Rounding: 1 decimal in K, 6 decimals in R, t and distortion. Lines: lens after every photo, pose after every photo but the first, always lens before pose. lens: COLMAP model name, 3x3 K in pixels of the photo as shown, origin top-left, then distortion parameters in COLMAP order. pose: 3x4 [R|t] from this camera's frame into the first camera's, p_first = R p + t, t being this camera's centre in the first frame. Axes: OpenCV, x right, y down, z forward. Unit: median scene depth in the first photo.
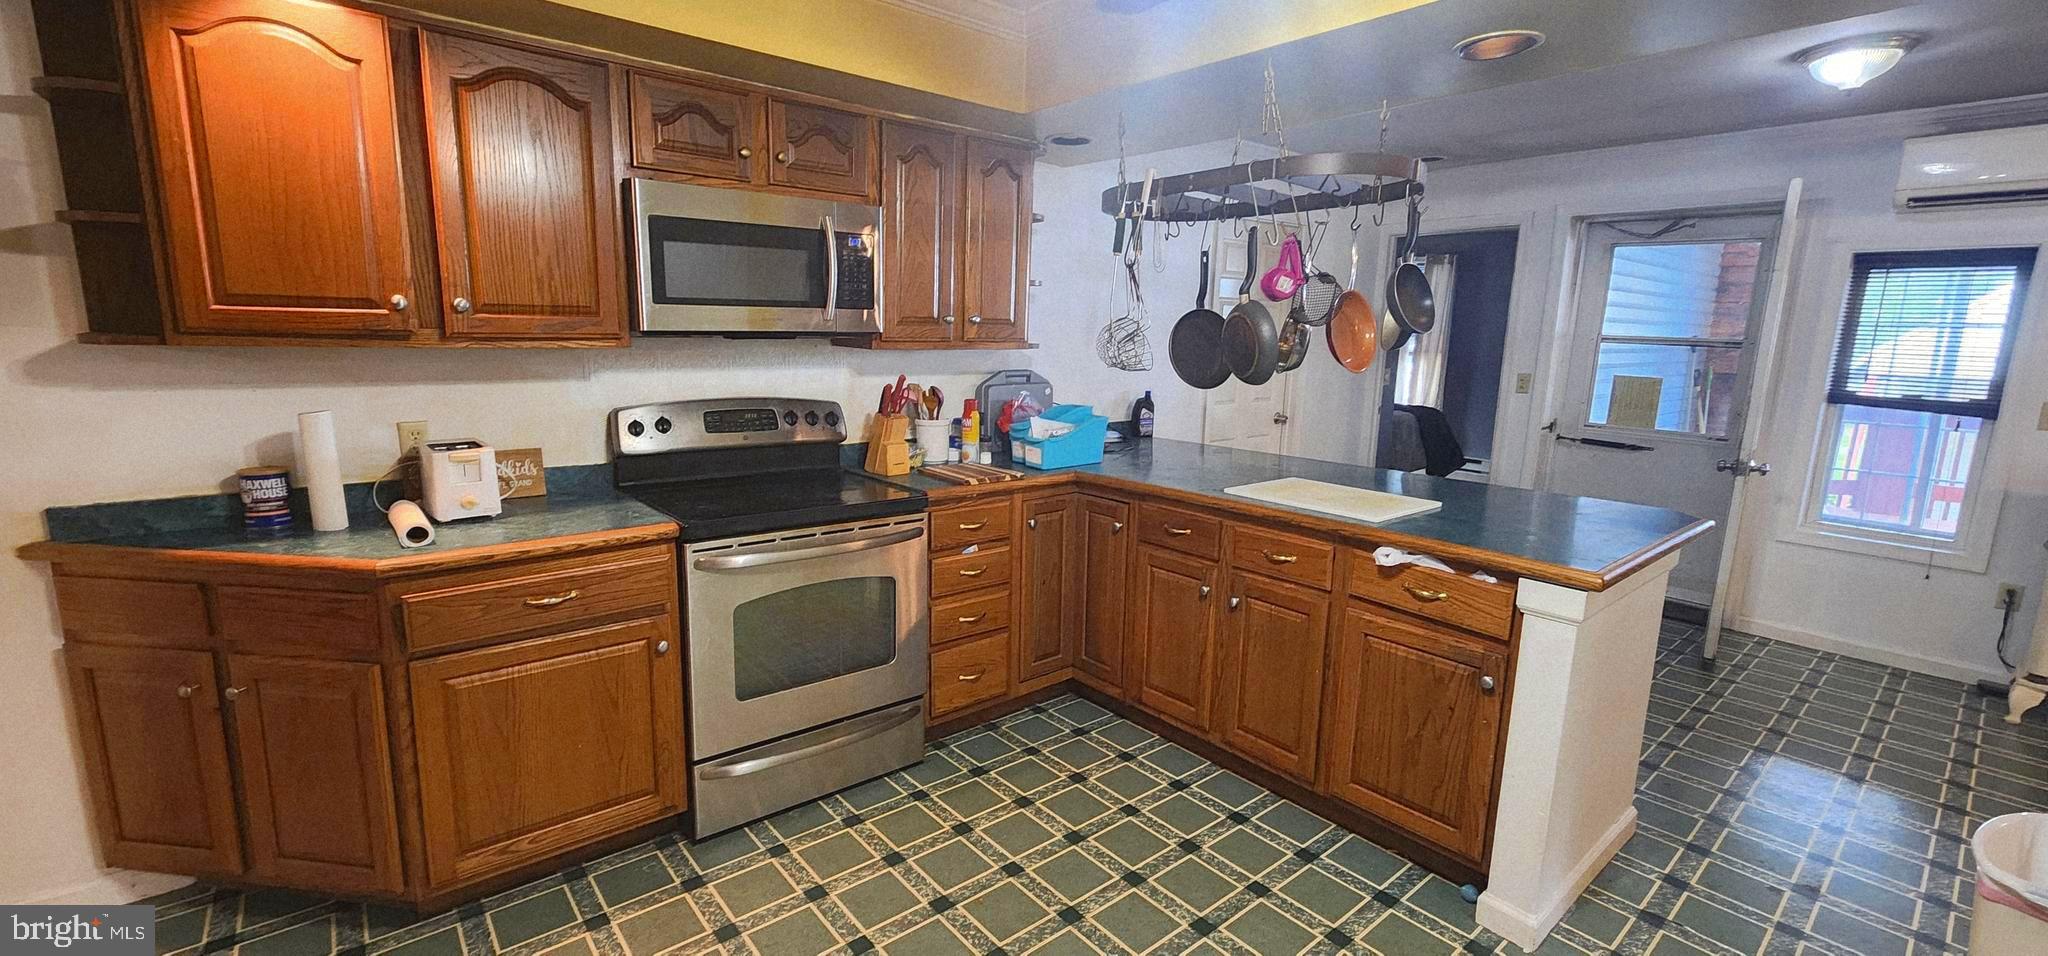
lens RADIAL K [[841.3, 0, 1031.8], [0, 841.3, 474.1], [0, 0, 1]] dist [0.000579, 0.000109]
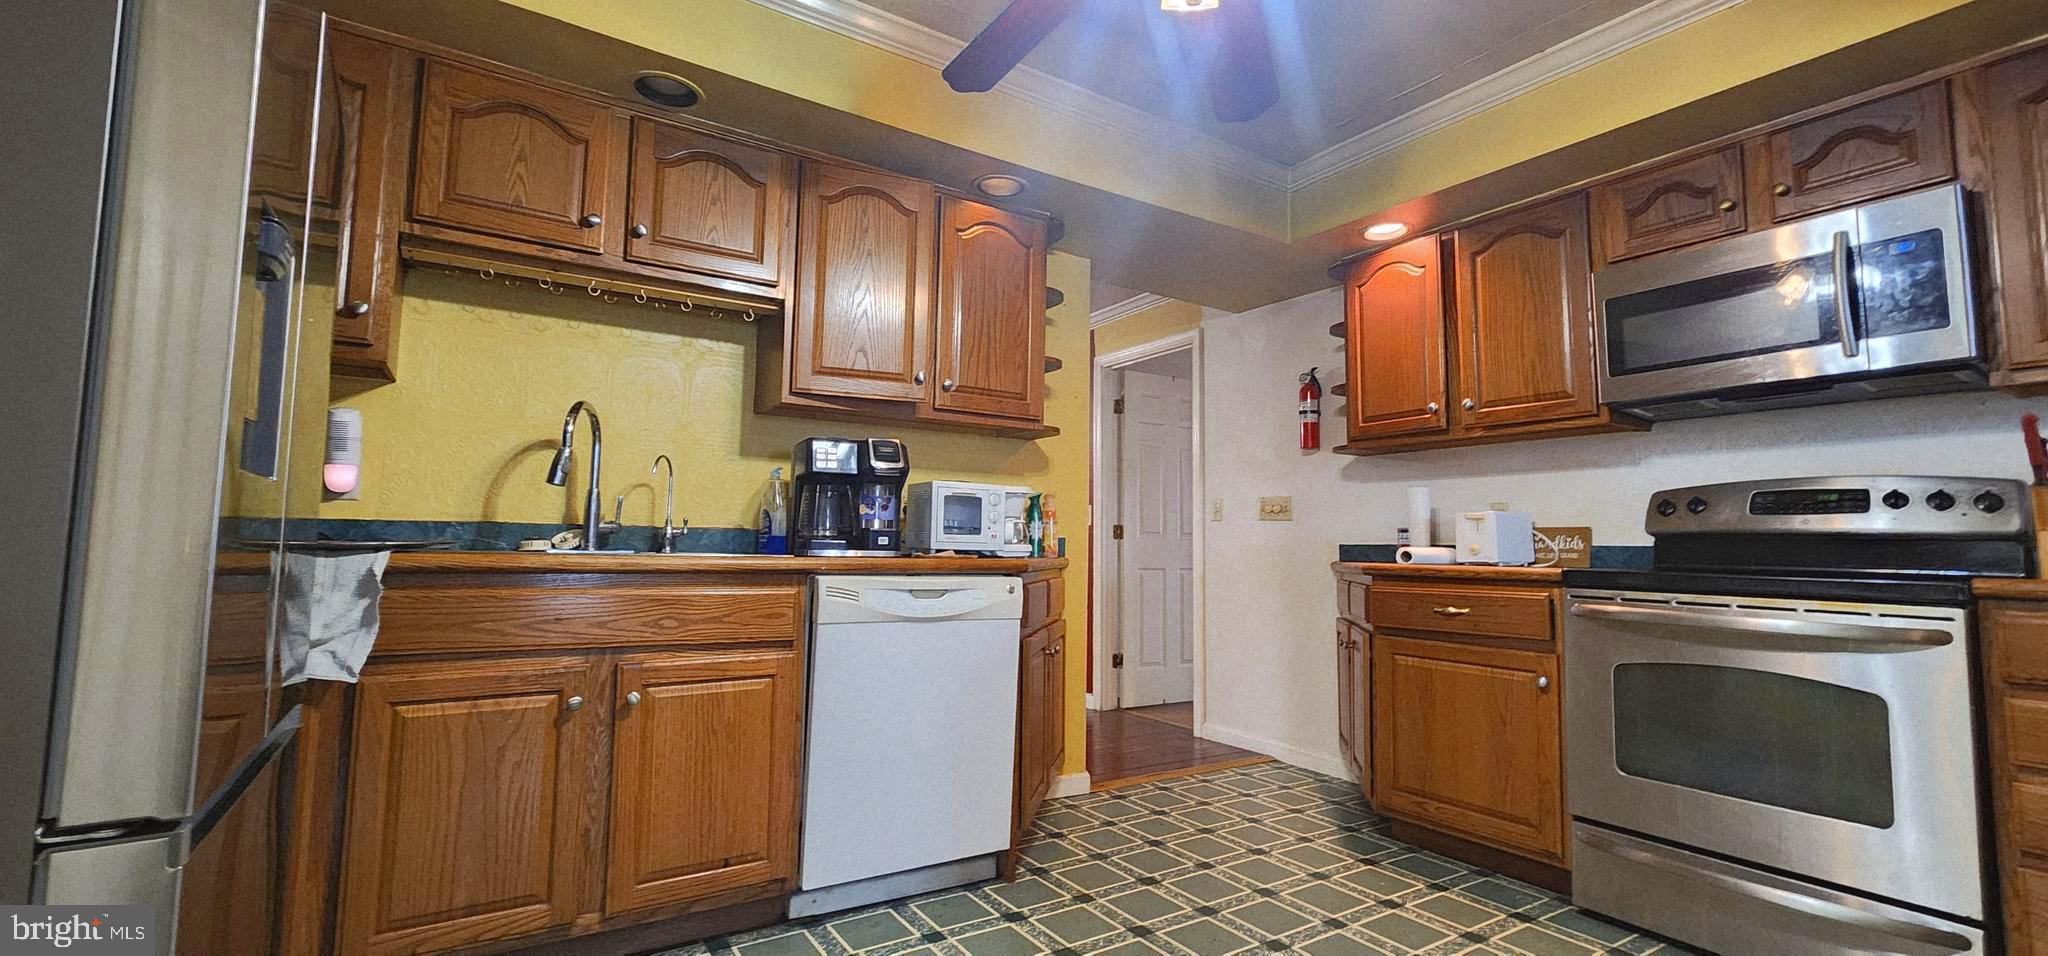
lens RADIAL K [[841.3, 0, 1031.8], [0, 841.3, 474.1], [0, 0, 1]] dist [0.000579, 0.000109]
pose [[-0.119789, -0.111935, -0.986469, 0.726948], [-0.190062, 0.977831, -0.087876, 0.163047], [0.974437, 0.176964, -0.138408, 0.466391]]
